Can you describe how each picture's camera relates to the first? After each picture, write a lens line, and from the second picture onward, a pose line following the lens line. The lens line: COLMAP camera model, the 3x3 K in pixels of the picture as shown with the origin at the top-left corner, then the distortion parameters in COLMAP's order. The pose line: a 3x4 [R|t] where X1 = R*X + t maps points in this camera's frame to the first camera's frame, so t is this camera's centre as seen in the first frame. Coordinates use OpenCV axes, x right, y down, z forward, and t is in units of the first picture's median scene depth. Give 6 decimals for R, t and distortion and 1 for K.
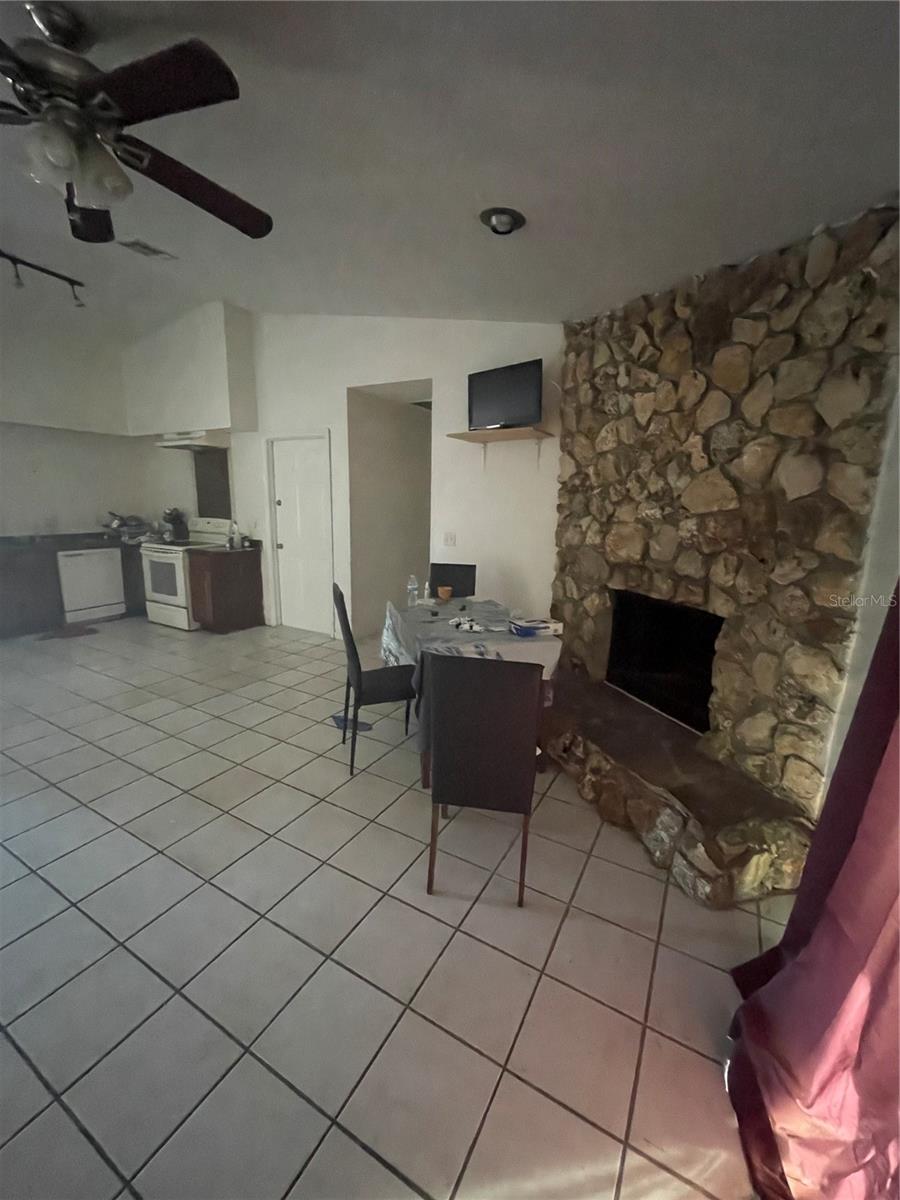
lens RADIAL K [[489.5, 0, 456.7], [0, 489.5, 600.9], [0, 0, 1]] dist [0.001077, 0.000281]
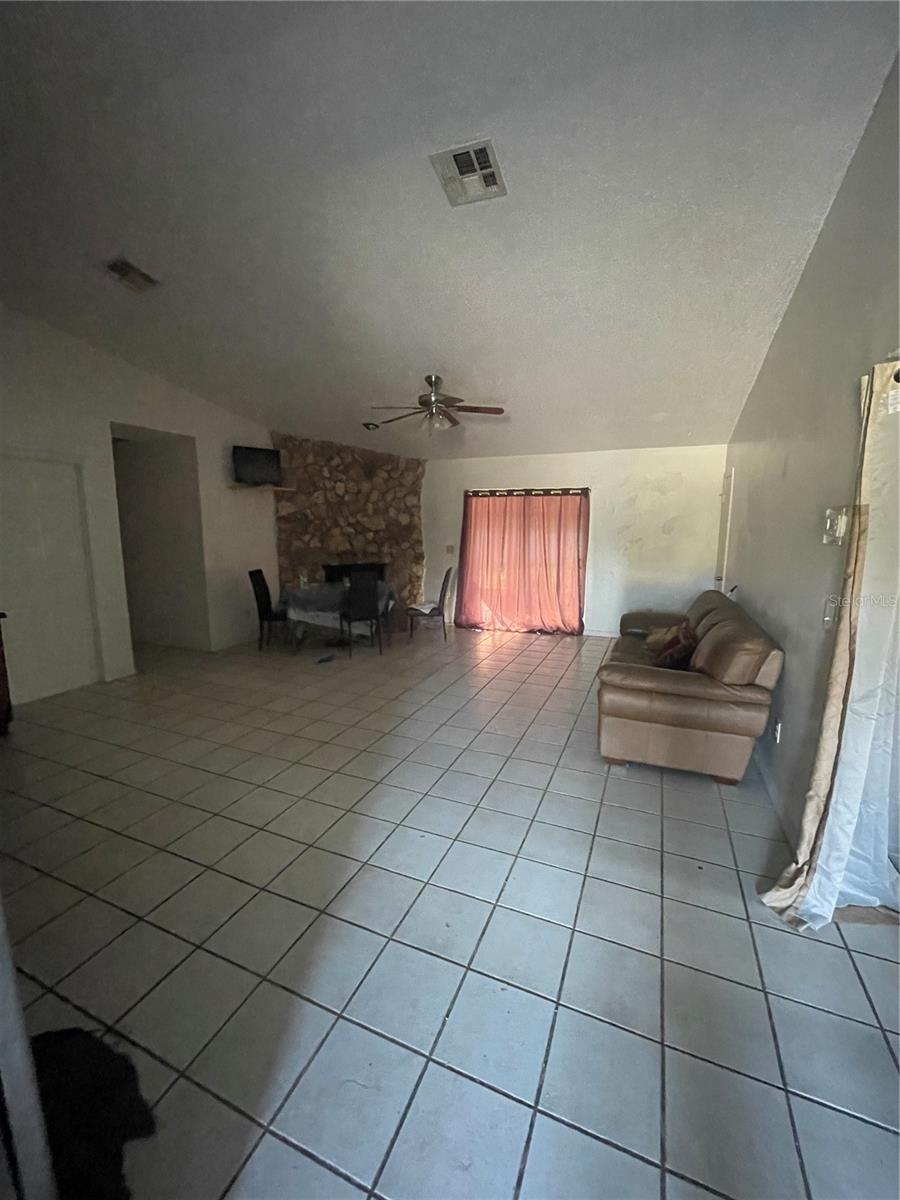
lens RADIAL K [[478.4, 0, 450.2], [0, 478.4, 595.1], [0, 0, 1]] dist [-0.003379, 0.000262]
pose [[-0.112921, -0.171427, 0.978704, -2.102409], [0.197356, 0.961508, 0.191185, -0.230635], [-0.973807, 0.214742, -0.074742, 0.759468]]
